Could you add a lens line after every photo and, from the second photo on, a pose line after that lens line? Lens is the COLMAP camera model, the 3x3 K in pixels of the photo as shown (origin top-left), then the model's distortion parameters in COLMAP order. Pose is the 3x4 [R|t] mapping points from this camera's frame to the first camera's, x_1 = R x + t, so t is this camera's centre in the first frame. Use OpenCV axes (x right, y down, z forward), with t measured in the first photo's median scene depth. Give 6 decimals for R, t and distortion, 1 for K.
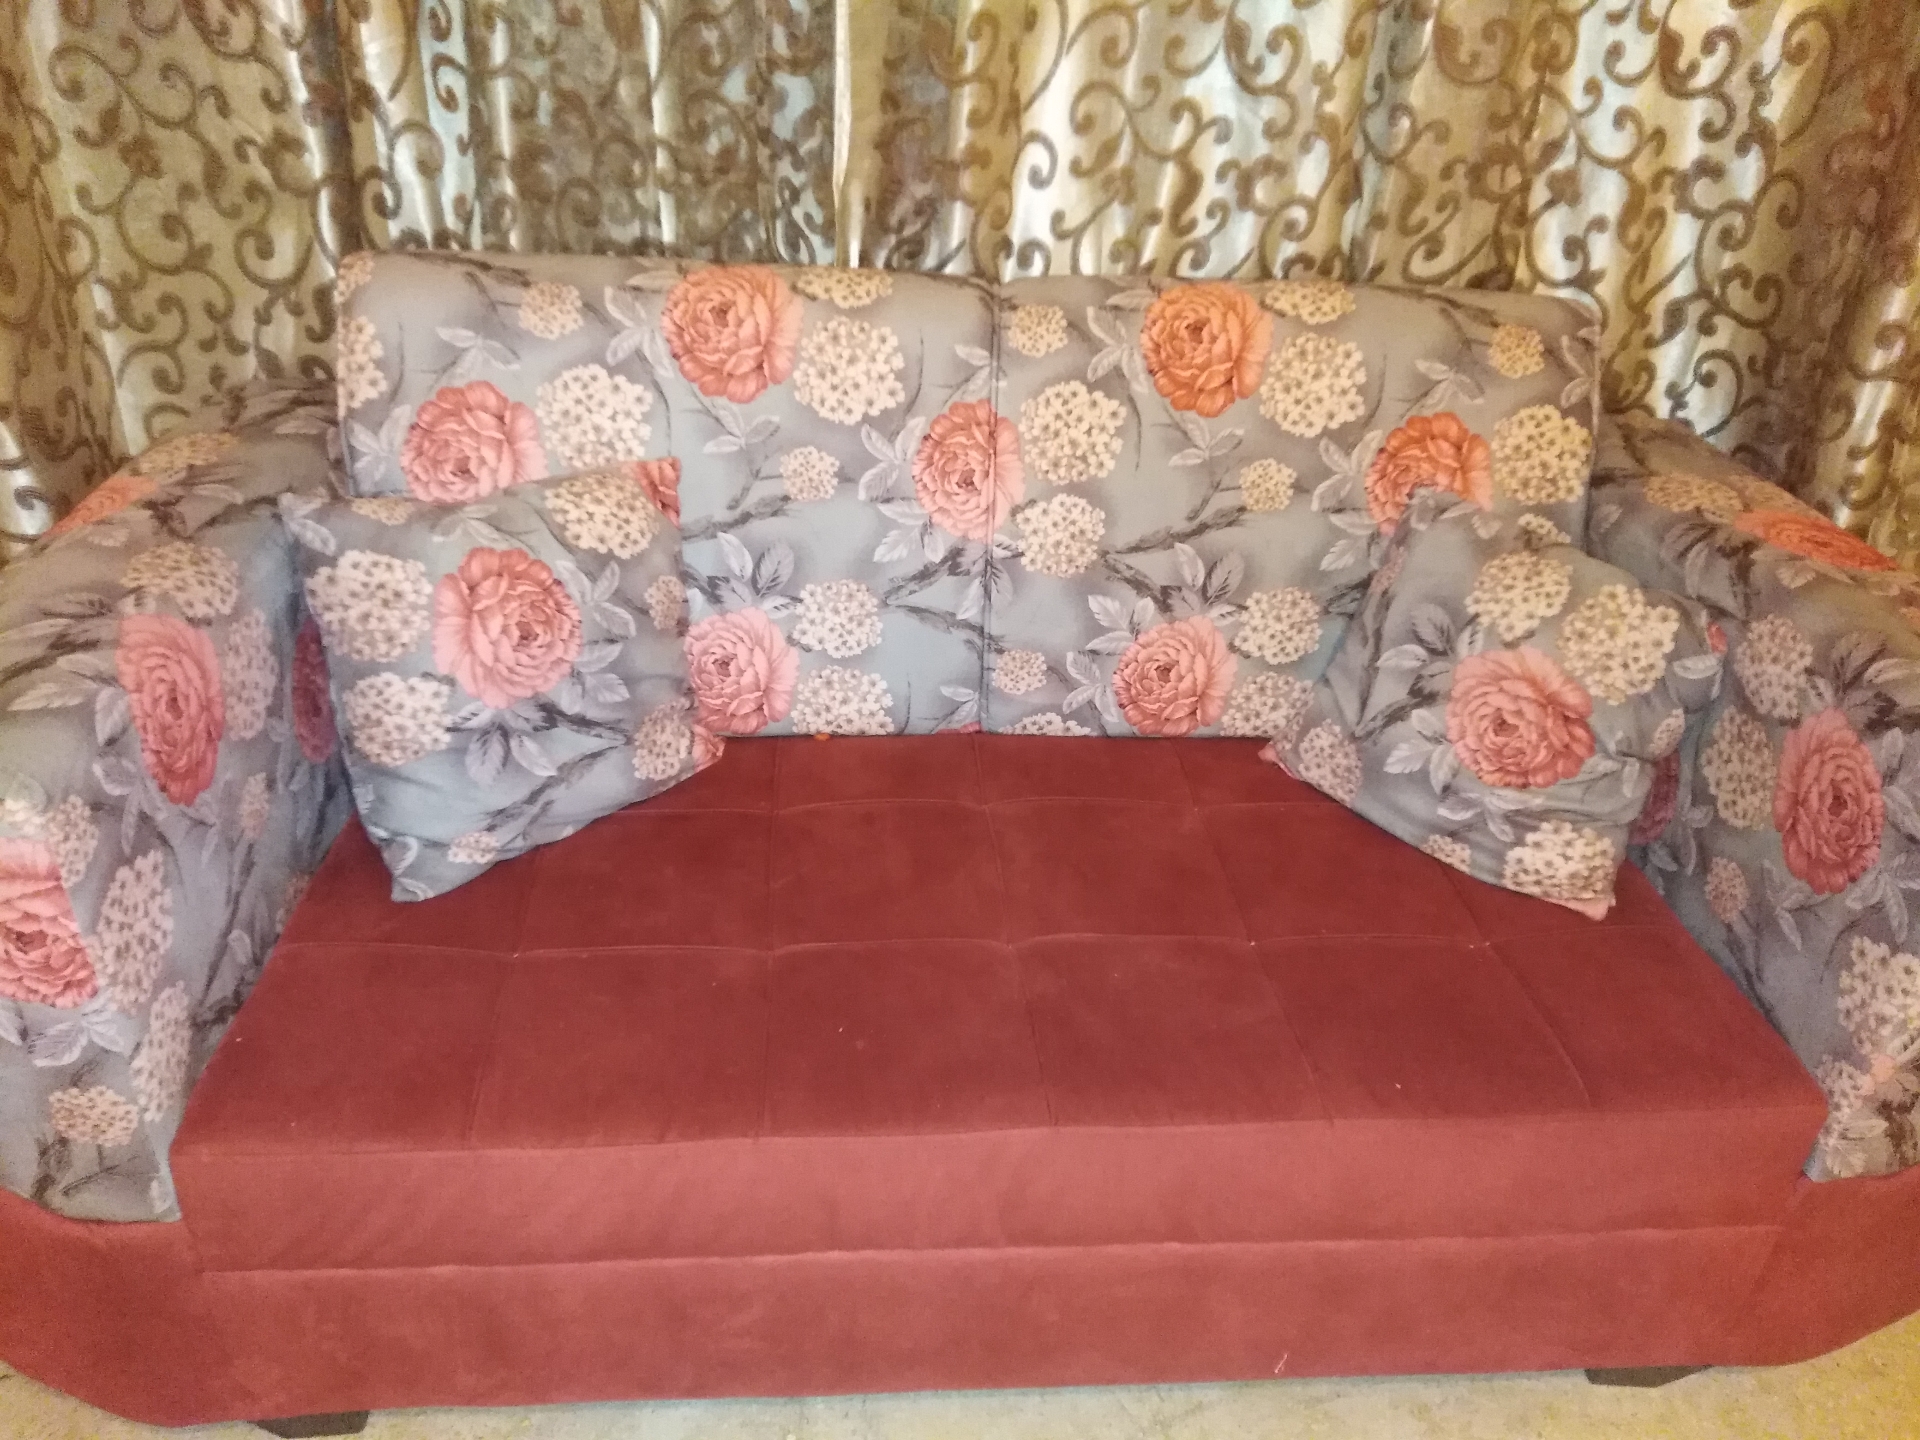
lens RADIAL K [[1379.5, 0, 961.1], [0, 1379.5, 734.8], [0, 0, 1]] dist [0.107281, -0.163702]
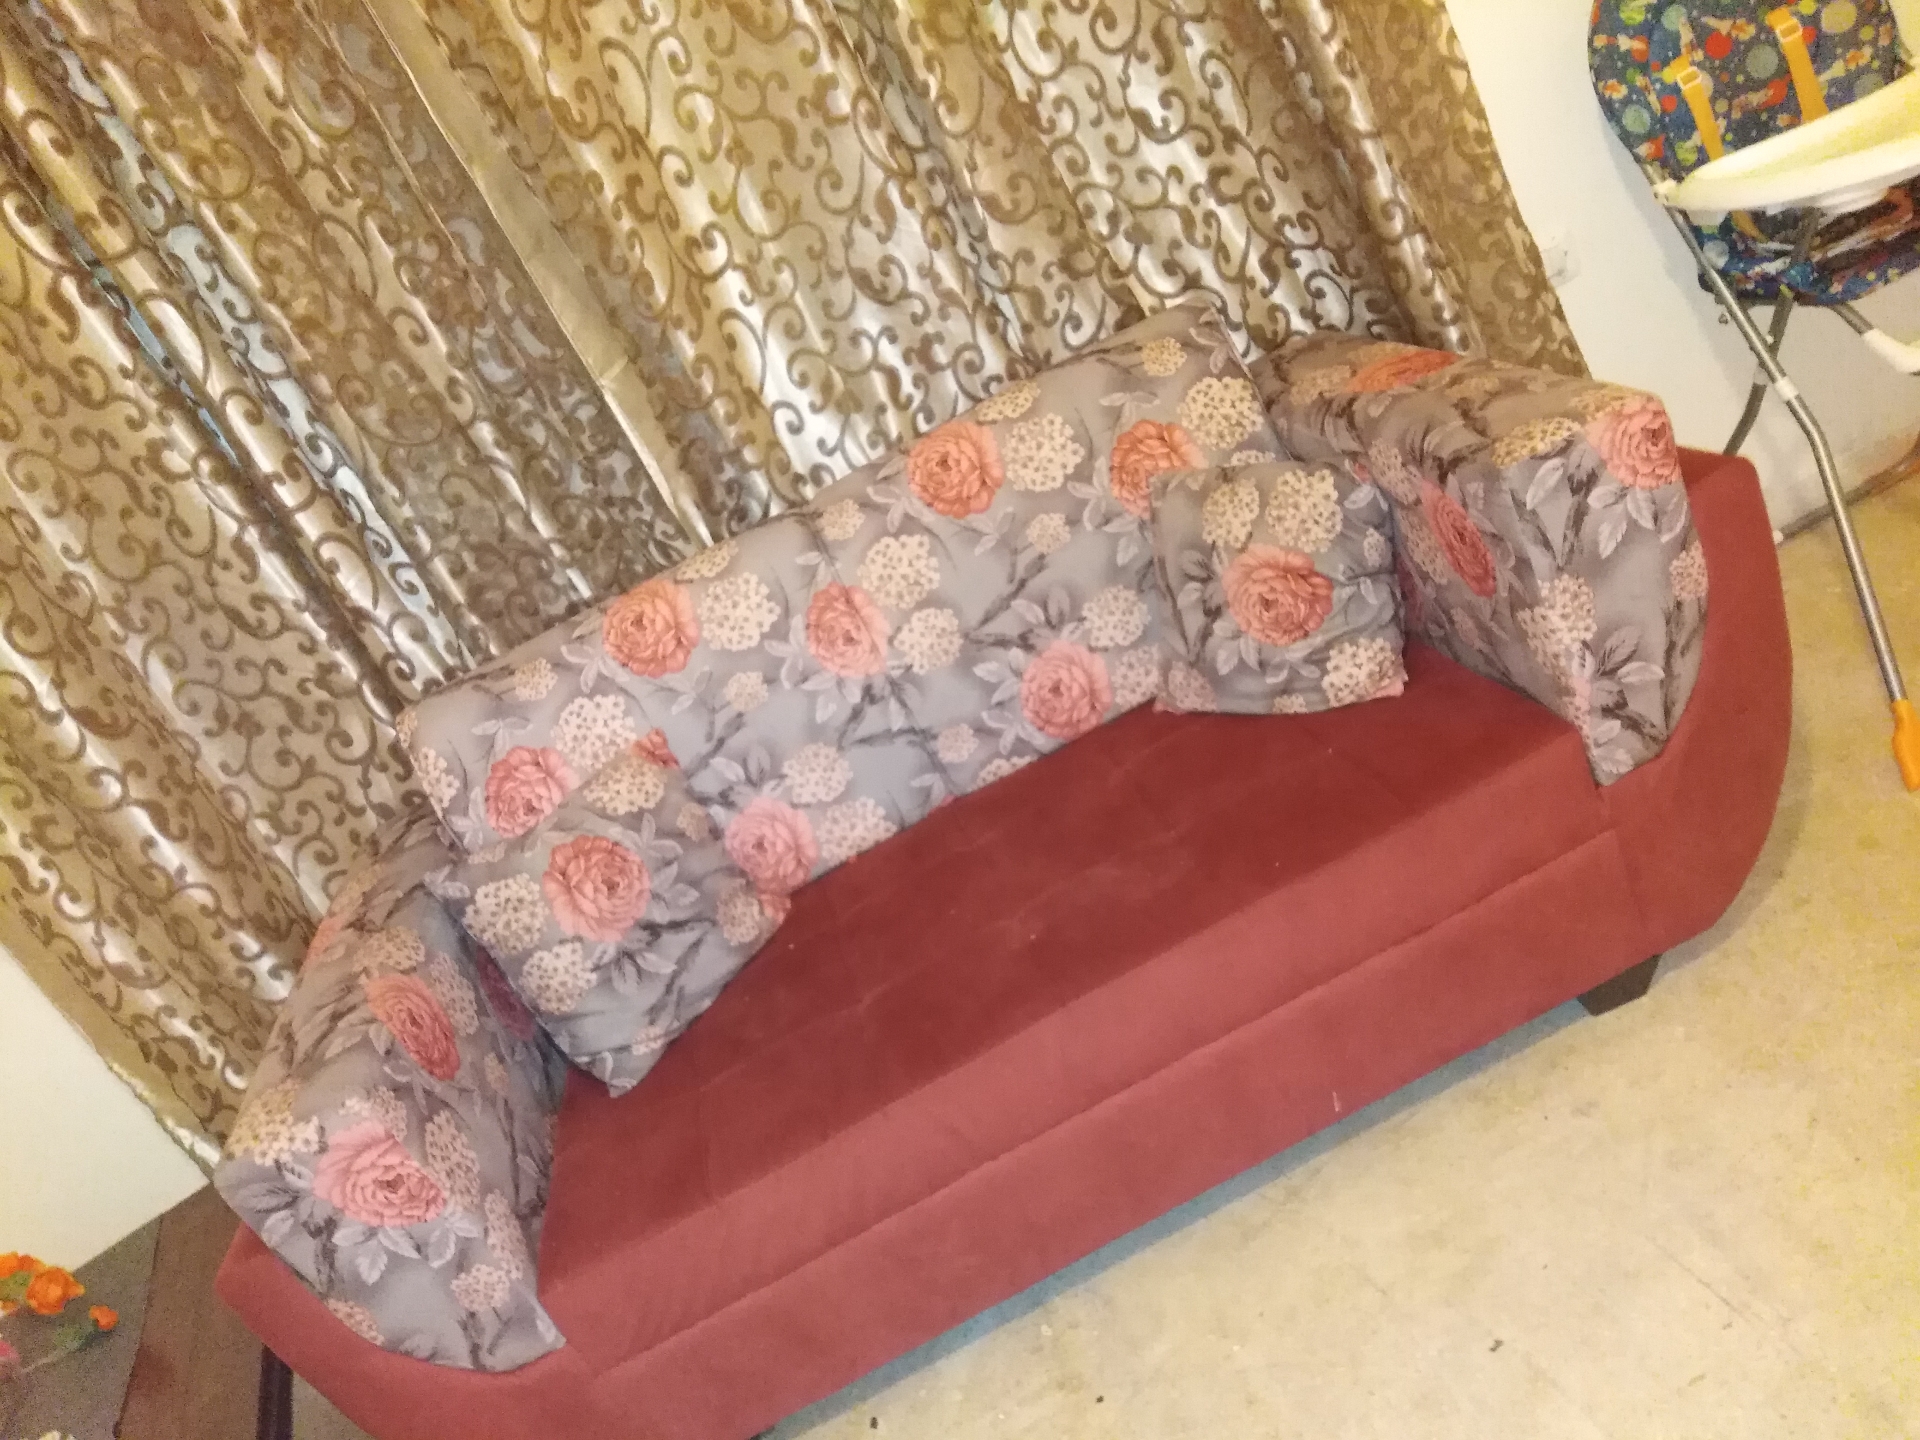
lens RADIAL K [[1406.2, 0, 964.4], [0, 1406.2, 732.8], [0, 0, 1]] dist [0.077107, -0.004520]
pose [[0.871989, -0.483107, -0.079009, 0.172973], [0.470283, 0.871537, -0.138766, 0.146112], [0.135898, 0.083846, 0.987168, -0.351449]]
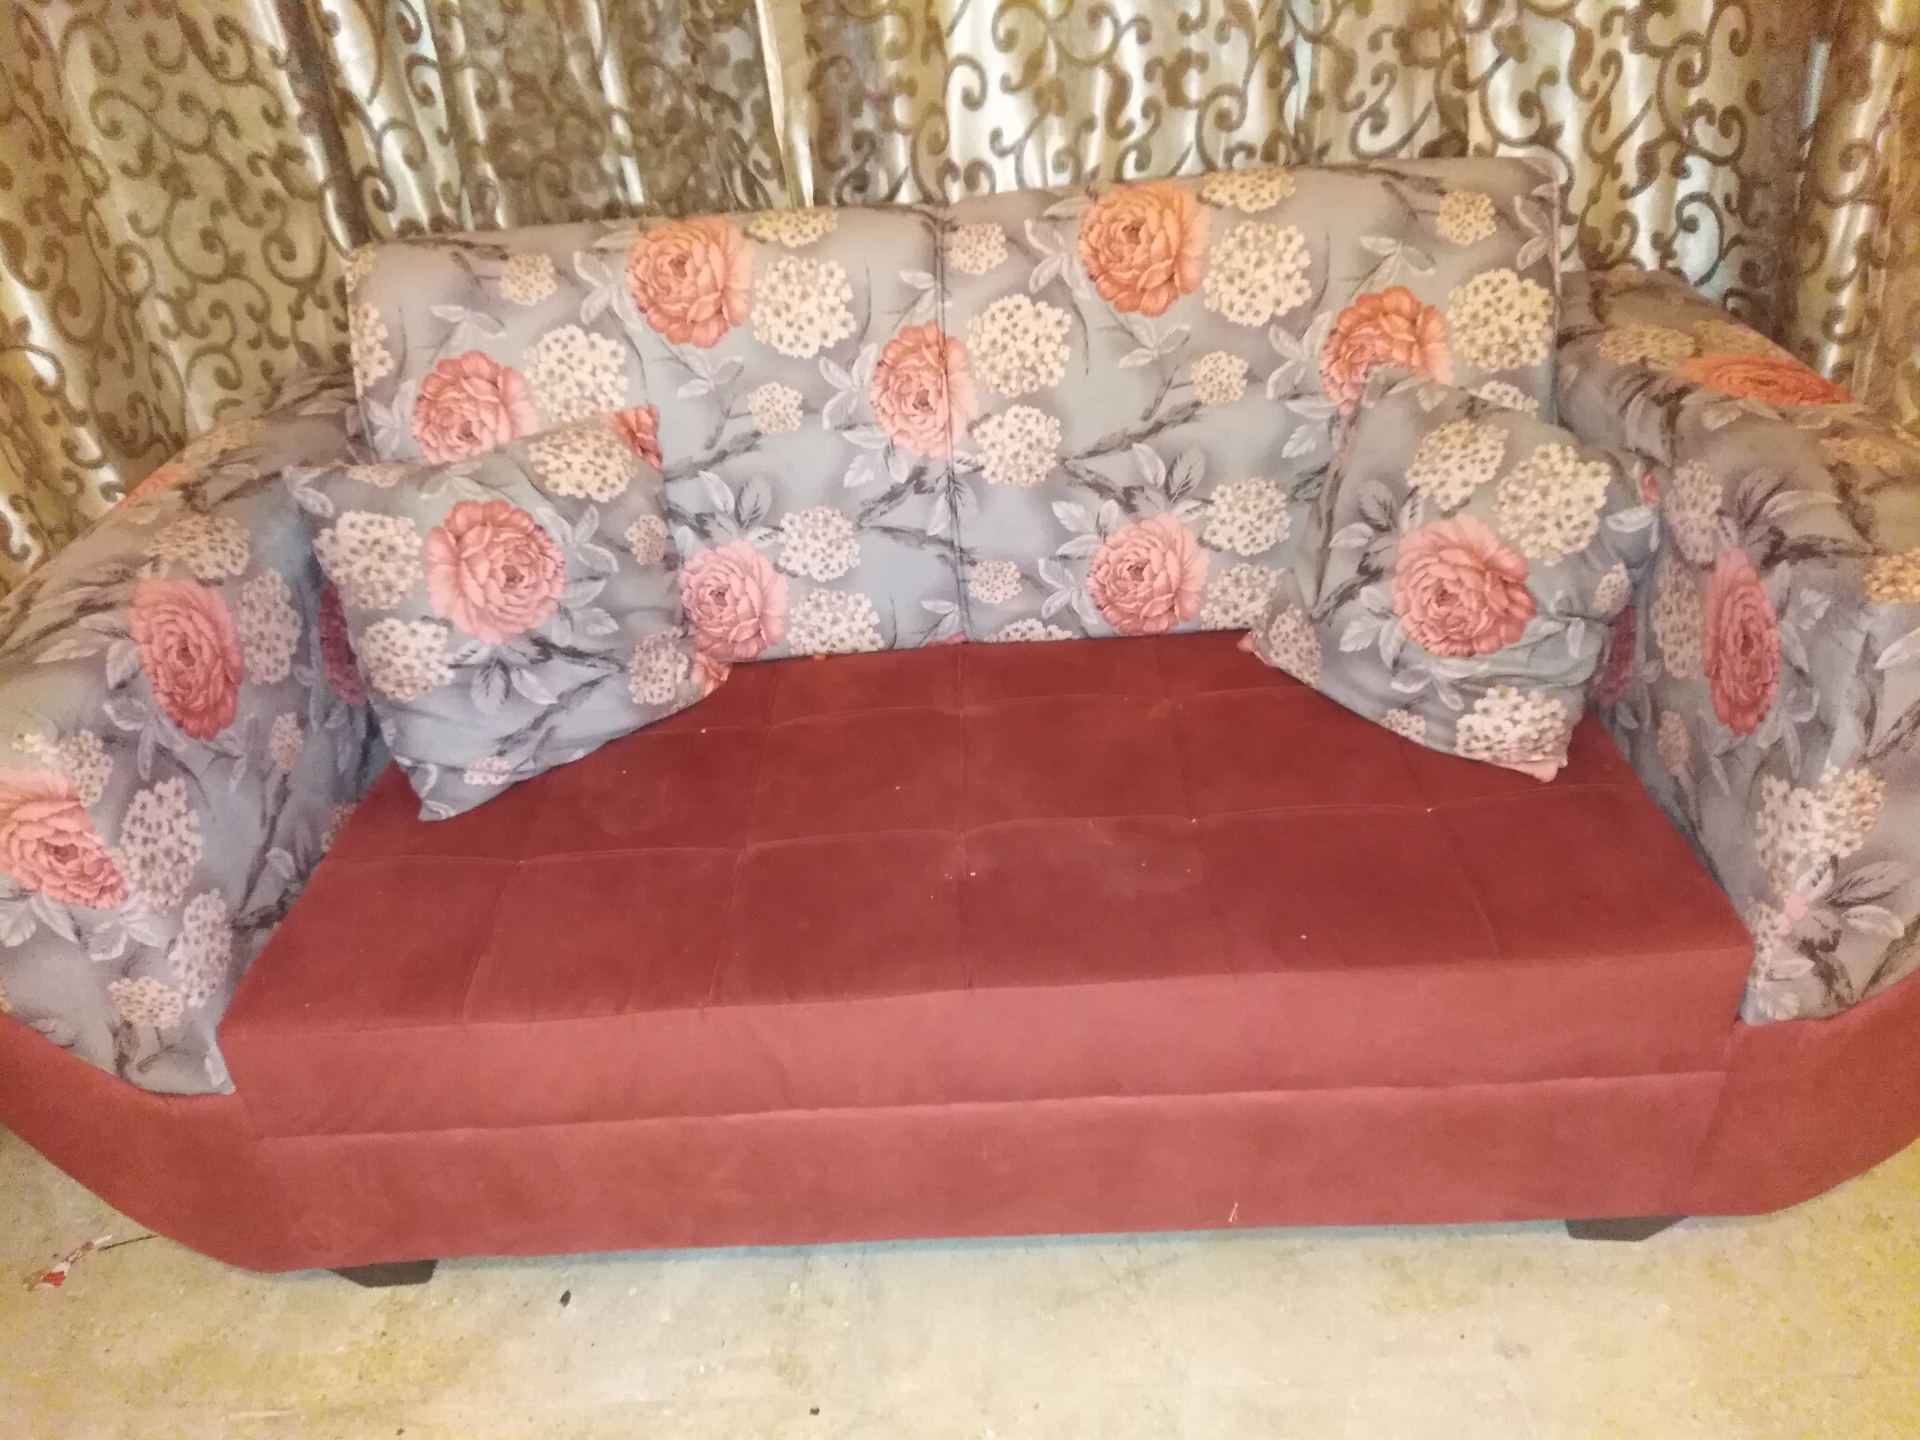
lens RADIAL K [[1379.5, 0, 961.1], [0, 1379.5, 734.8], [0, 0, 1]] dist [0.107281, -0.163702]
pose [[0.987594, -0.059276, -0.145409, 0.176084], [0.065166, 0.997222, 0.036077, 0.033323], [0.142866, -0.045105, 0.988714, -0.047794]]
